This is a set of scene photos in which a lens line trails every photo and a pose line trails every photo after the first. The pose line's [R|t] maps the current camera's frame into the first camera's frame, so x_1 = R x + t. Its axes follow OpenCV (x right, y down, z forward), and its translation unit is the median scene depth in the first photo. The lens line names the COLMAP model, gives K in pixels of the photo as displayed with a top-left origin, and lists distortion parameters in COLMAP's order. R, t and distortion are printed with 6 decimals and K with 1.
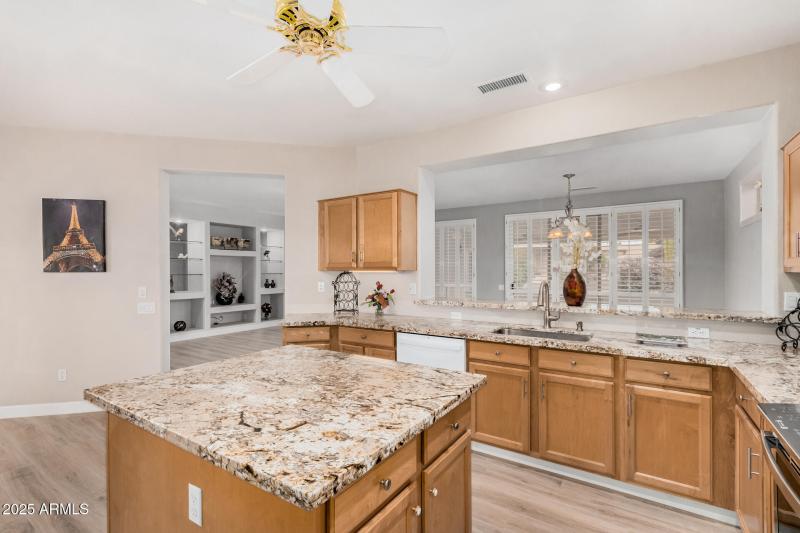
lens RADIAL K [[368.9, 0, 400.3], [0, 368.9, 270.2], [0, 0, 1]] dist [0.001571, 0.000270]
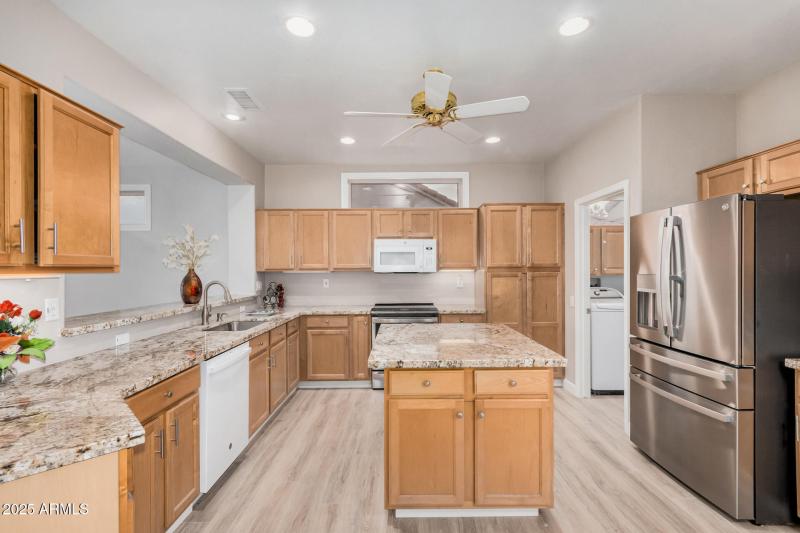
lens RADIAL K [[368.9, 0, 400.3], [0, 368.9, 270.2], [0, 0, 1]] dist [0.001571, 0.000270]
pose [[-0.555228, 0.005587, 0.831679, -1.490028], [0.010282, 0.999947, 0.000147, 0.007044], [-0.831635, 0.008633, -0.555256, 2.087317]]
